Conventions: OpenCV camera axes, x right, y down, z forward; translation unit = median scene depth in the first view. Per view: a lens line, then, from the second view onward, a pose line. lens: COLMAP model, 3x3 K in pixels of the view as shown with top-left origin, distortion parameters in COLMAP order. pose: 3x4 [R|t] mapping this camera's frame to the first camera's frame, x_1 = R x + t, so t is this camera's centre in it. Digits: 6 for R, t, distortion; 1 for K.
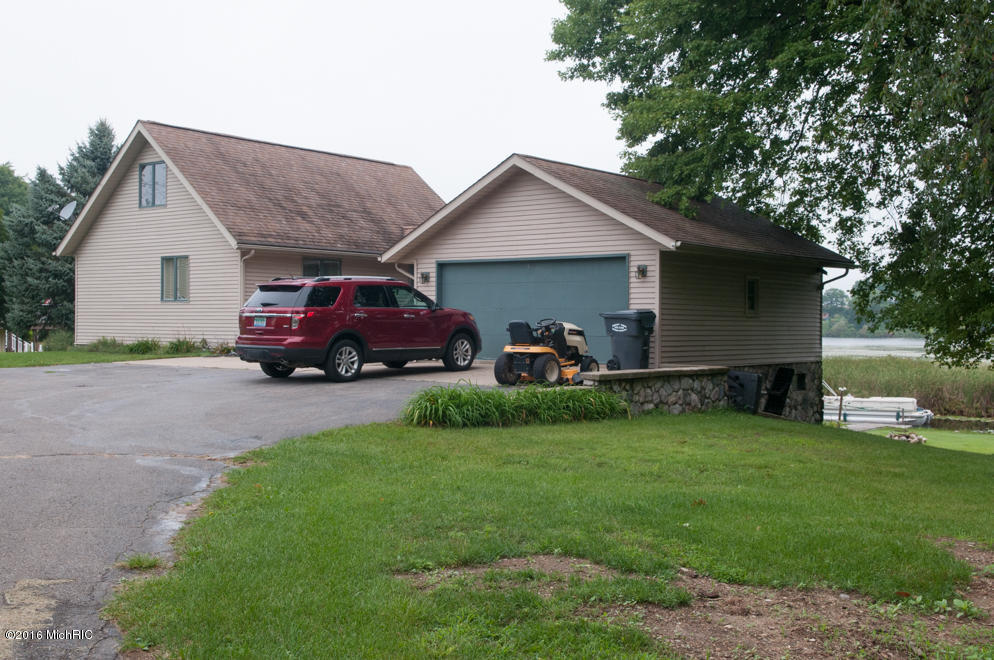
lens RADIAL K [[1118.6, 0, 497.9], [0, 1118.6, 329.6], [0, 0, 1]] dist [0.018247, 0.000000]
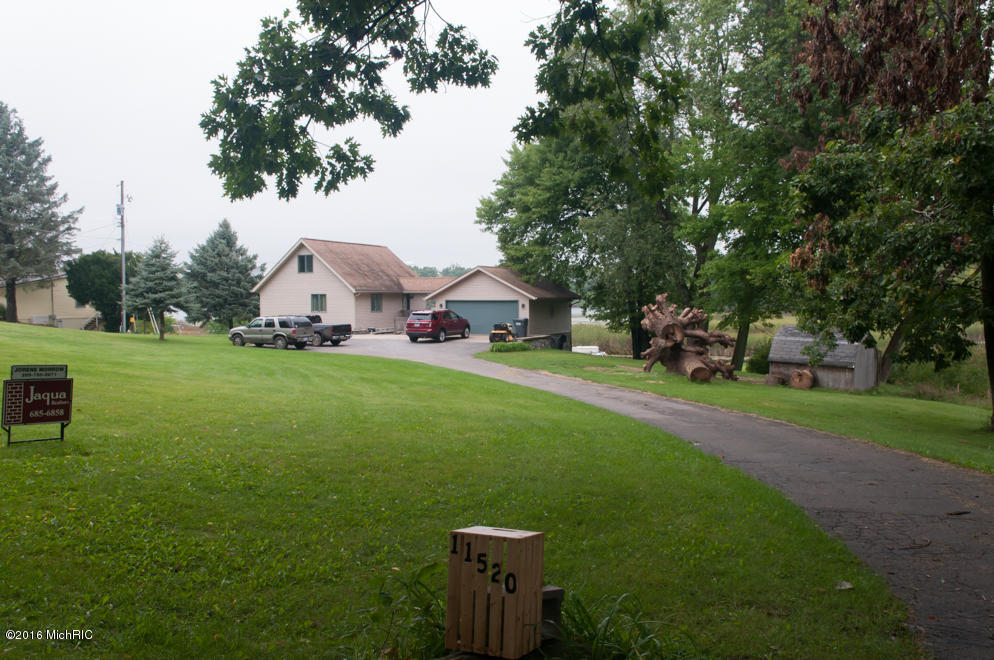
lens RADIAL K [[857.8, 0, 496.6], [0, 857.8, 329.5], [0, 0, 1]] dist [-0.002355, -0.000022]
pose [[0.968700, -0.016639, 0.247676, -0.473774], [0.009071, 0.999457, 0.031665, -0.054115], [-0.248068, -0.028427, 0.968325, -1.156885]]
